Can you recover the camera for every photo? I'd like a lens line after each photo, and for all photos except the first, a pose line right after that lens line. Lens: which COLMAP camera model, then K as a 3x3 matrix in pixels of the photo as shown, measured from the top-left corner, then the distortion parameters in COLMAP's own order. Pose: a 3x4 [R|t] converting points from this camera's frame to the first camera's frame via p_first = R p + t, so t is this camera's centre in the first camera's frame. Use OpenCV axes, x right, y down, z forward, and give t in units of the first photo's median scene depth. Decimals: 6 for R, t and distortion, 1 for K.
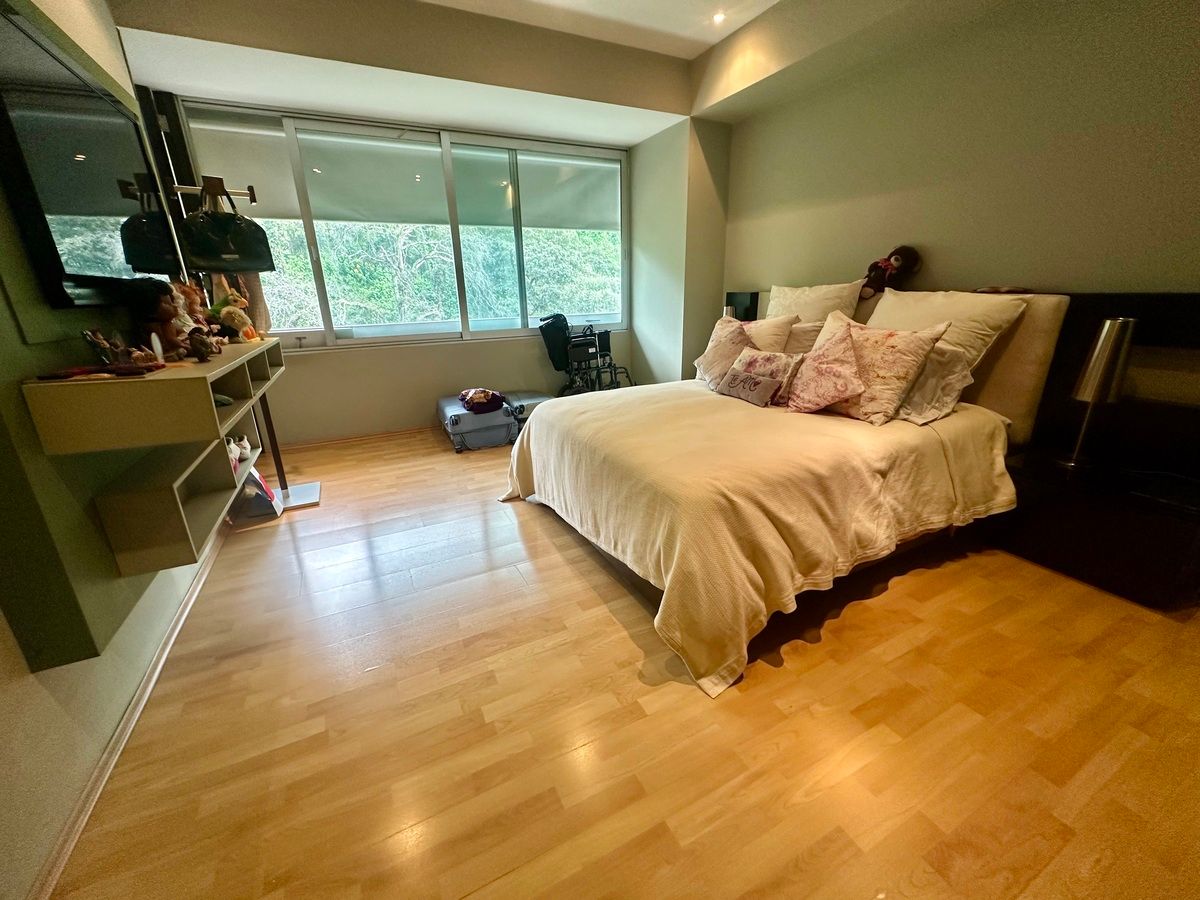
lens RADIAL K [[478.7, 0, 598.6], [0, 478.7, 446.5], [0, 0, 1]] dist [-0.002908, 0.000350]
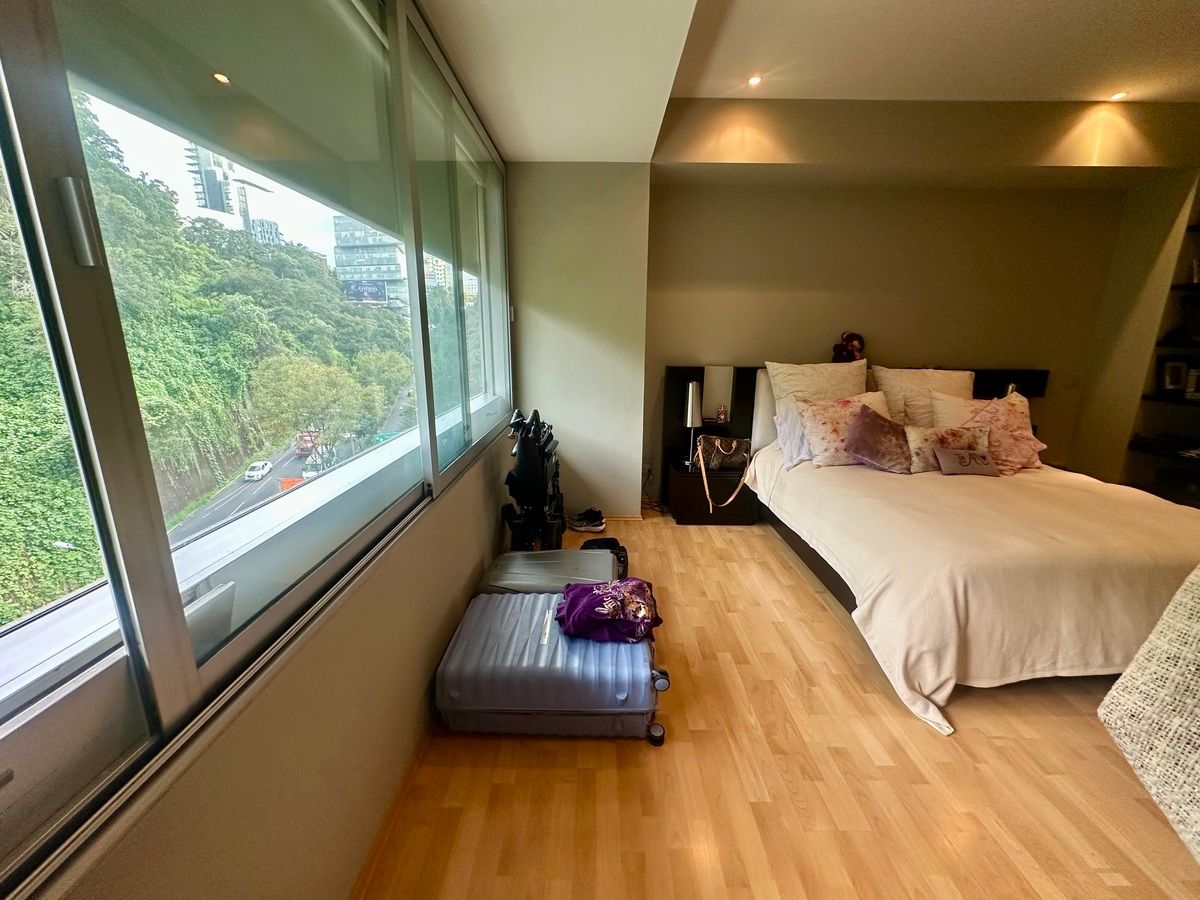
lens RADIAL K [[478.7, 0, 598.6], [0, 478.7, 446.5], [0, 0, 1]] dist [-0.002908, 0.000350]
pose [[0.449512, -0.180201, 0.874909, -0.966032], [0.266720, 0.961837, 0.061070, -0.431142], [-0.852525, 0.205904, 0.480421, 1.145412]]
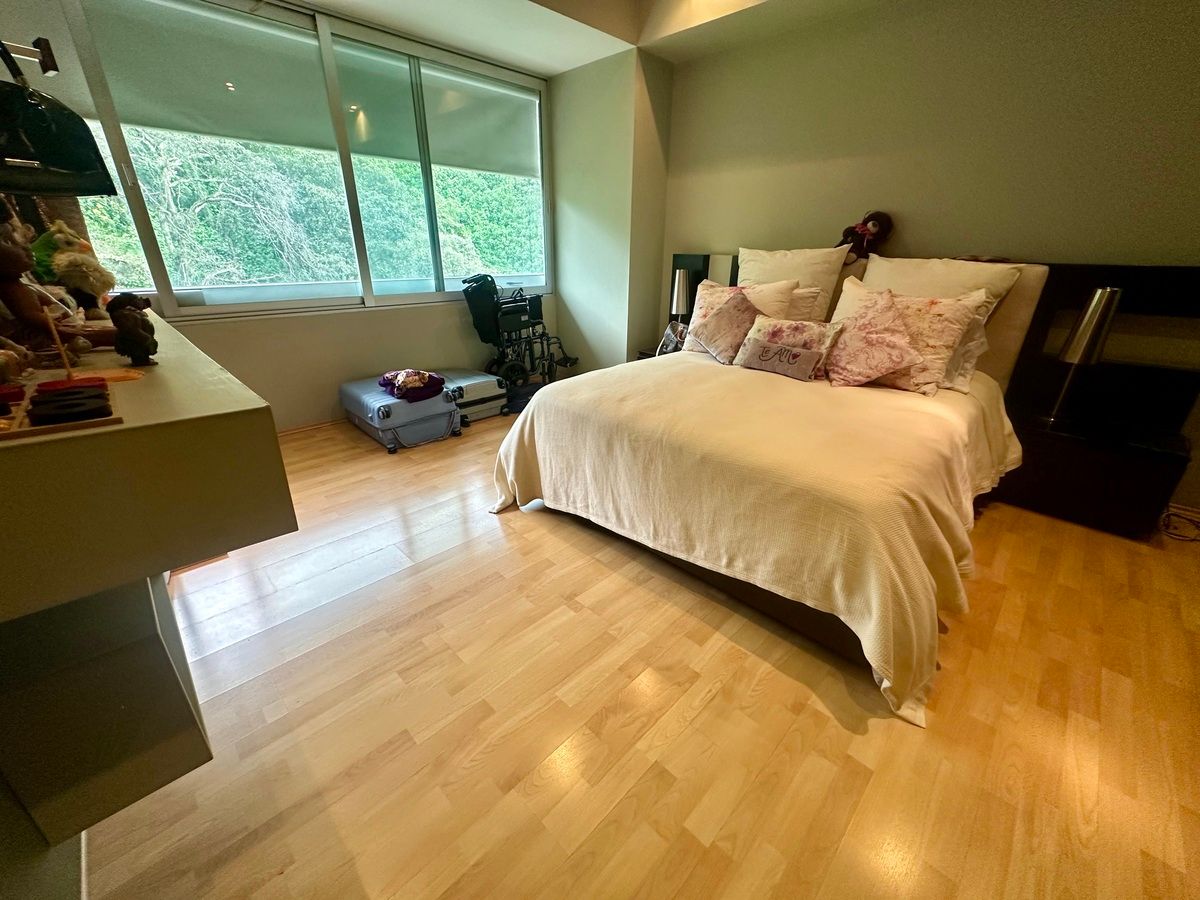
lens RADIAL K [[478.7, 0, 598.6], [0, 478.7, 446.5], [0, 0, 1]] dist [-0.002908, 0.000350]
pose [[0.948557, -0.092307, 0.302852, -0.305354], [0.070329, 0.994089, 0.082714, -0.056898], [-0.308697, -0.057160, 0.949441, 0.215695]]
